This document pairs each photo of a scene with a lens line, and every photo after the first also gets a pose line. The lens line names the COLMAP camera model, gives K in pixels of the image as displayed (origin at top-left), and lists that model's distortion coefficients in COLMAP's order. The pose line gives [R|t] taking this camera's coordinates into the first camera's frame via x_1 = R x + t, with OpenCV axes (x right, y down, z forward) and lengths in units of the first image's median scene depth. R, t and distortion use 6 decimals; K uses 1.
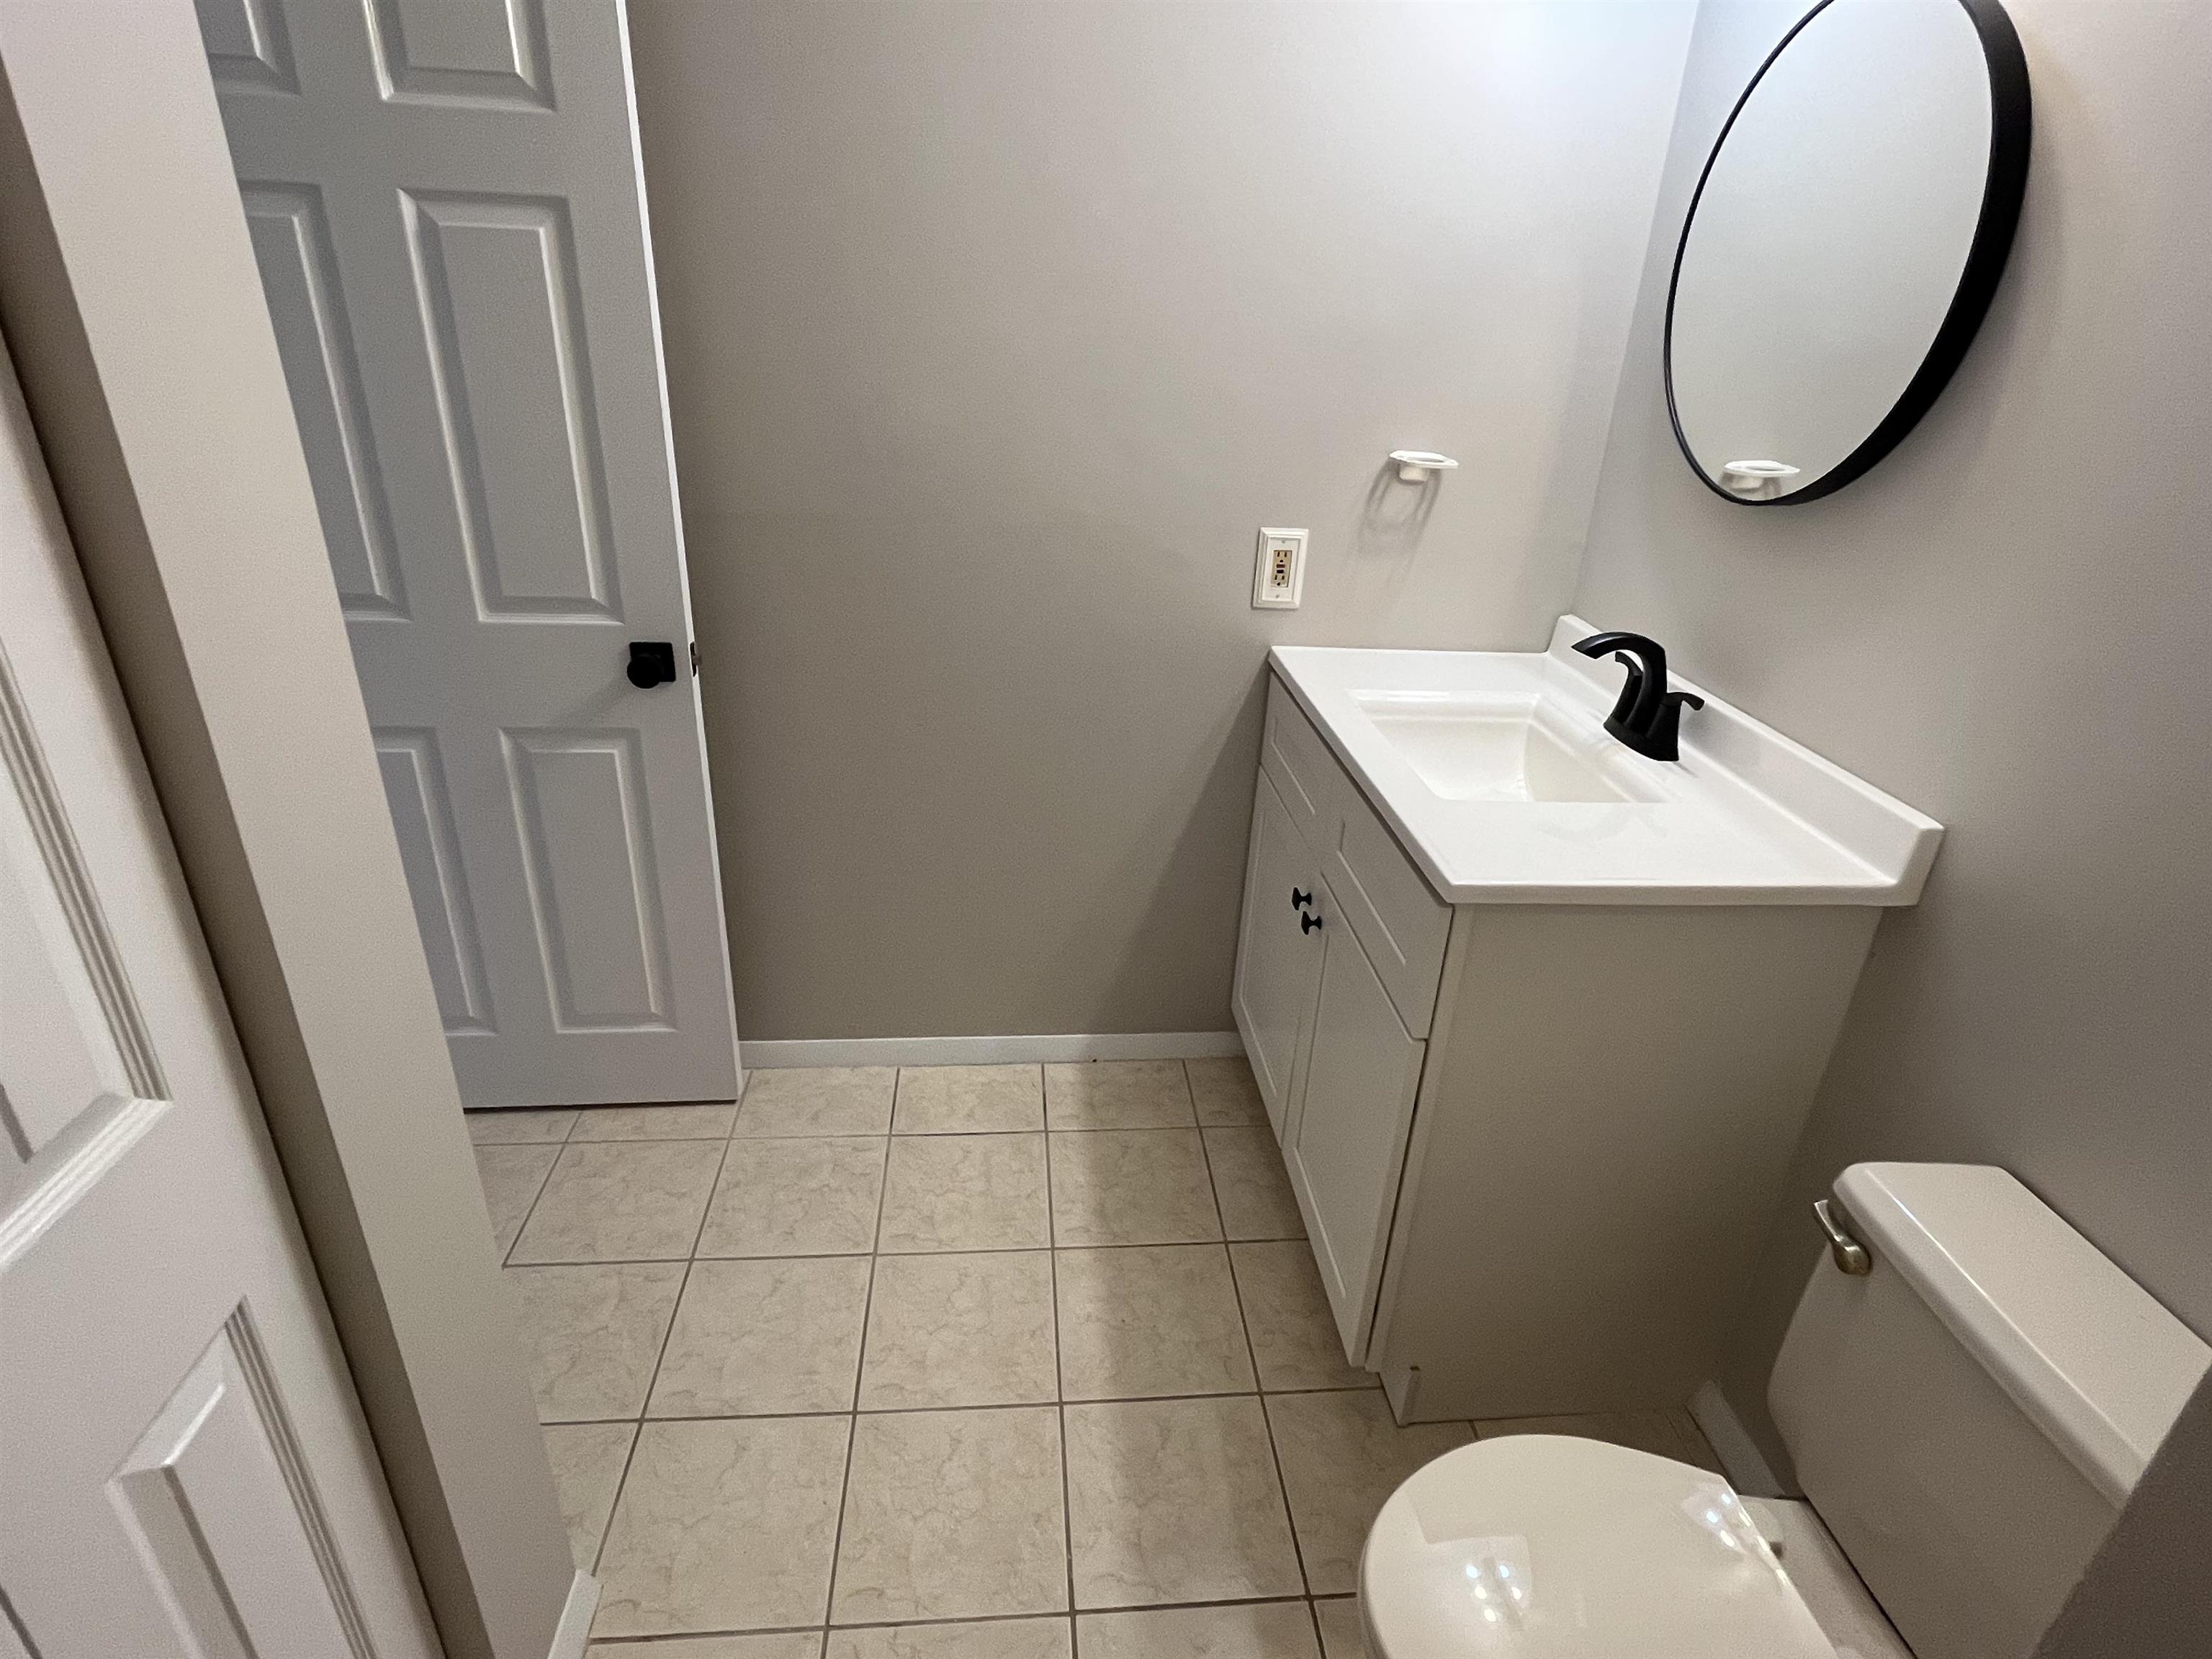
lens RADIAL K [[1148.4, 0, 1090.0], [0, 1148.4, 840.4], [0, 0, 1]] dist [-0.002181, -0.000791]
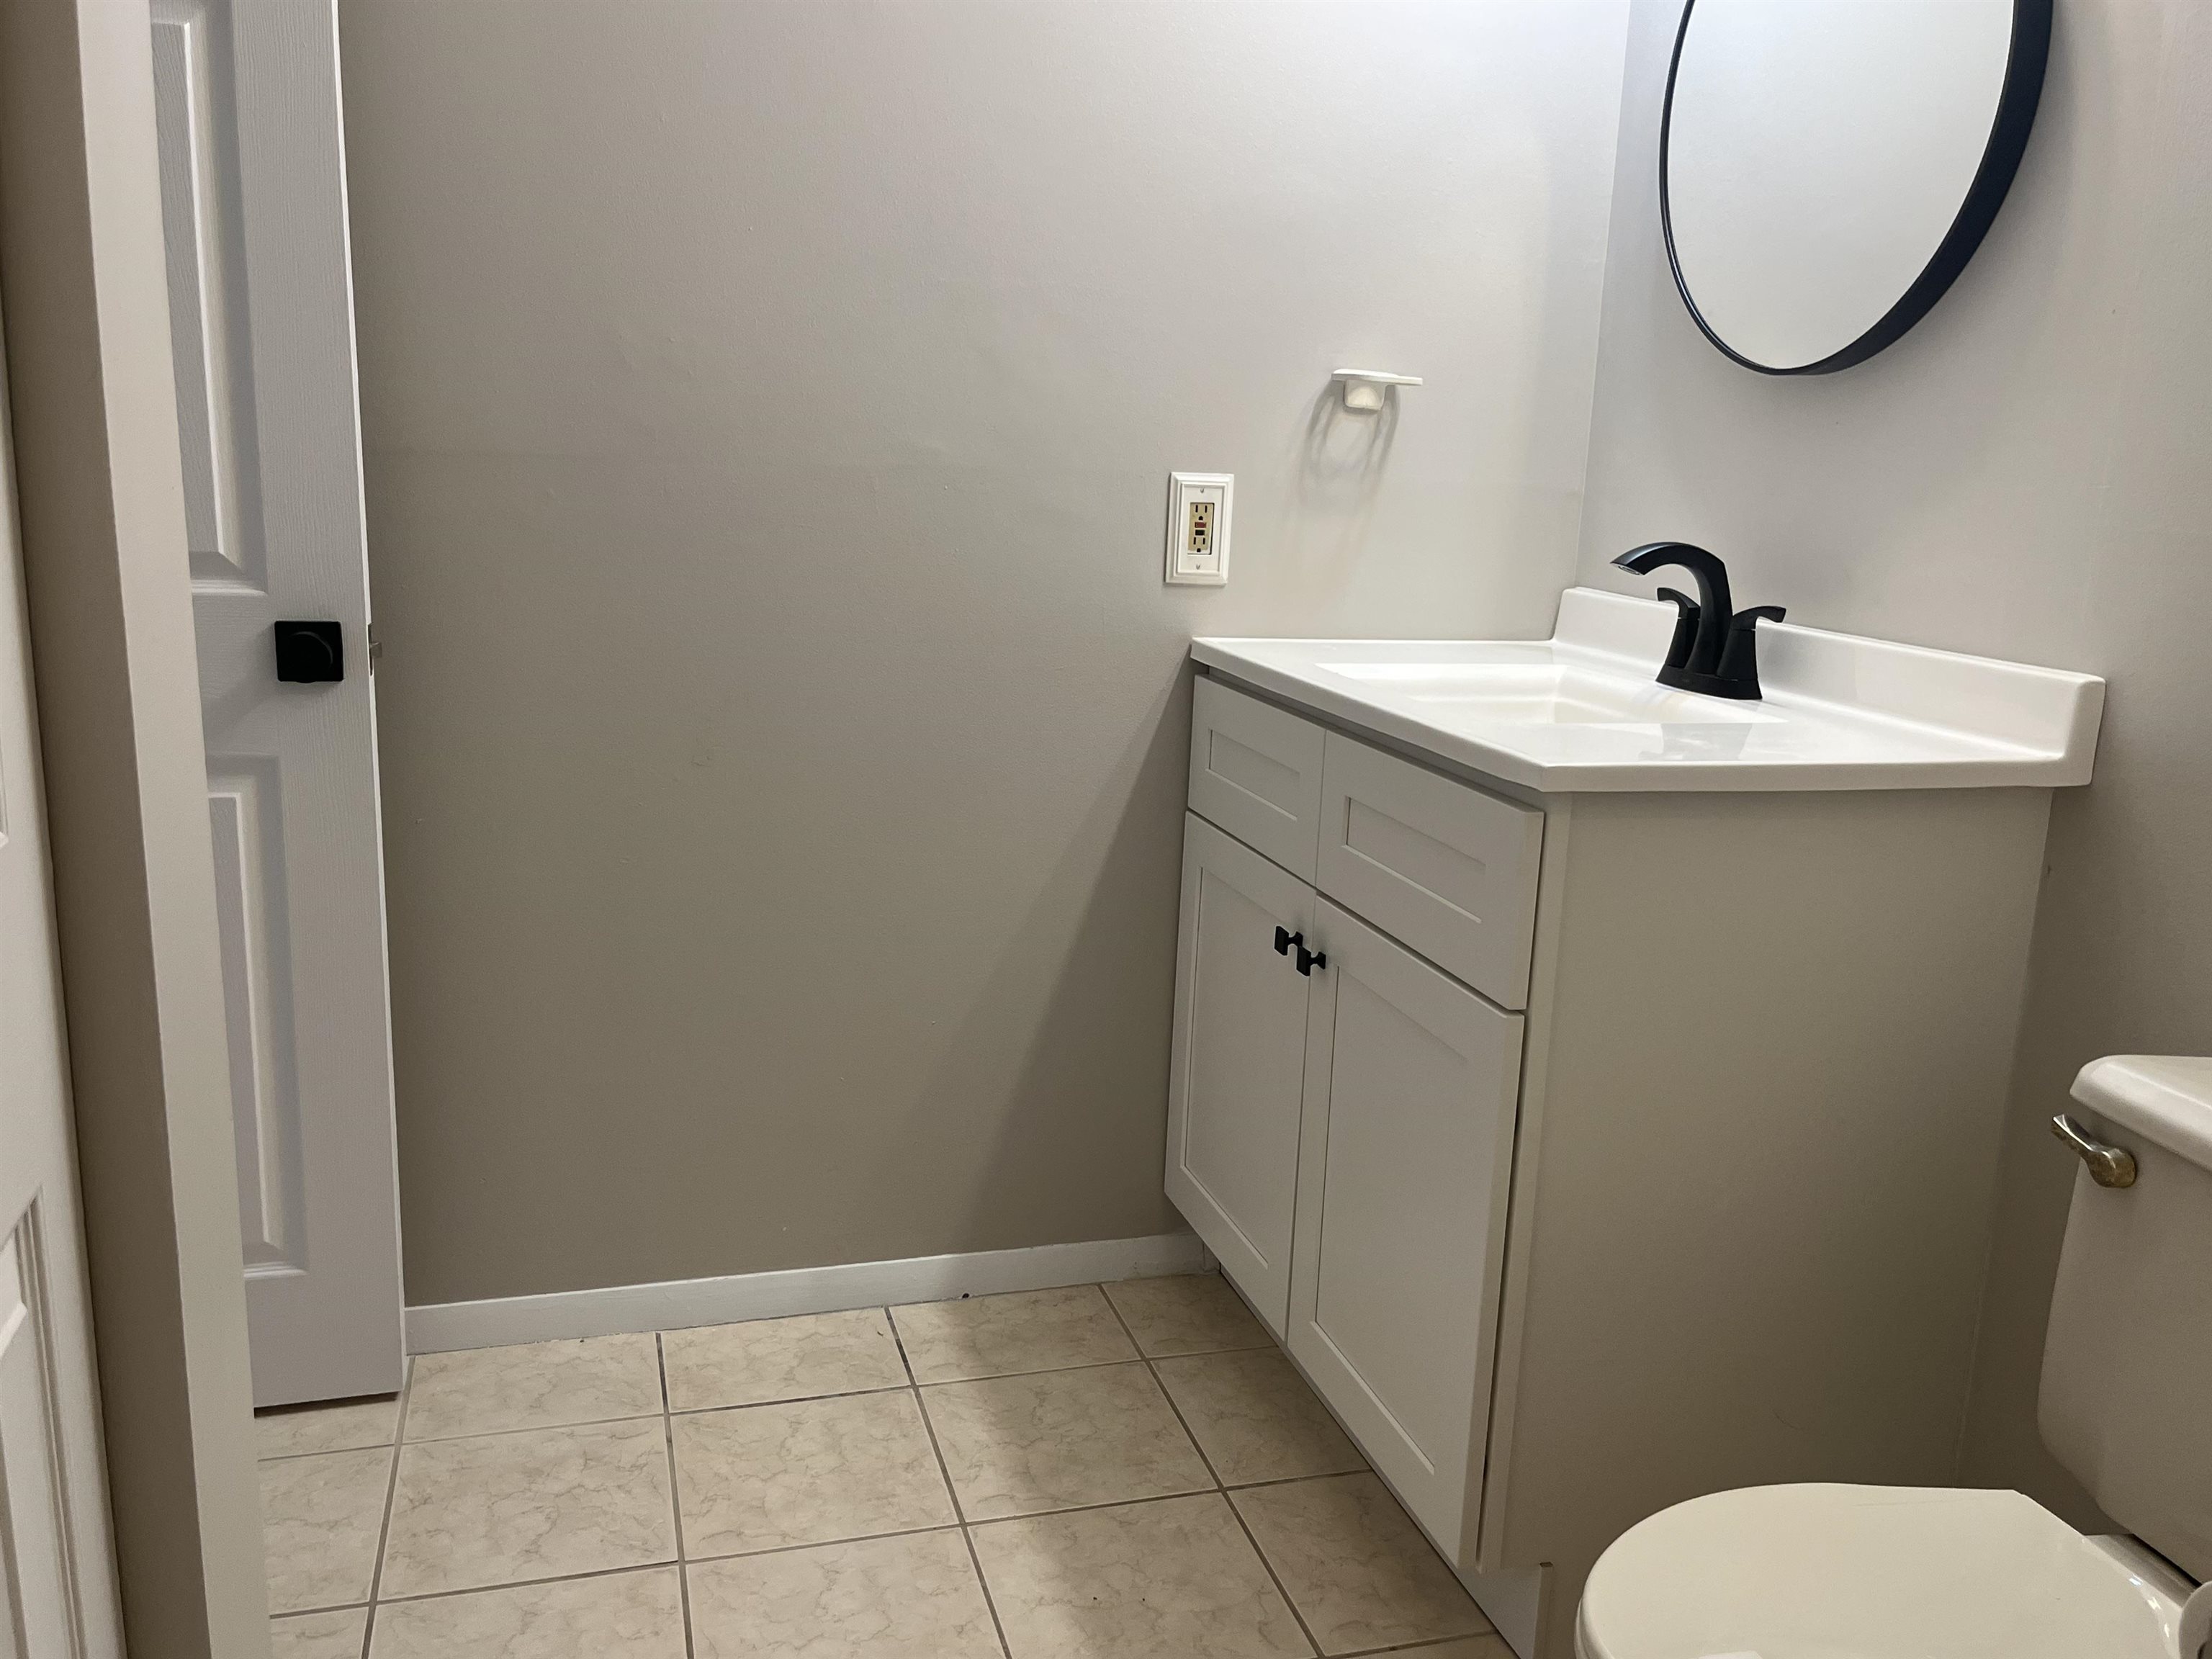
lens RADIAL K [[1858.9, 0, 1071.9], [0, 1858.9, 869.2], [0, 0, 1]] dist [0.047789, -0.018383]
pose [[0.982635, -0.047808, 0.179284, -0.146038], [0.082730, 0.977763, -0.192704, 0.210185], [-0.166084, 0.204190, 0.964739, -0.091177]]
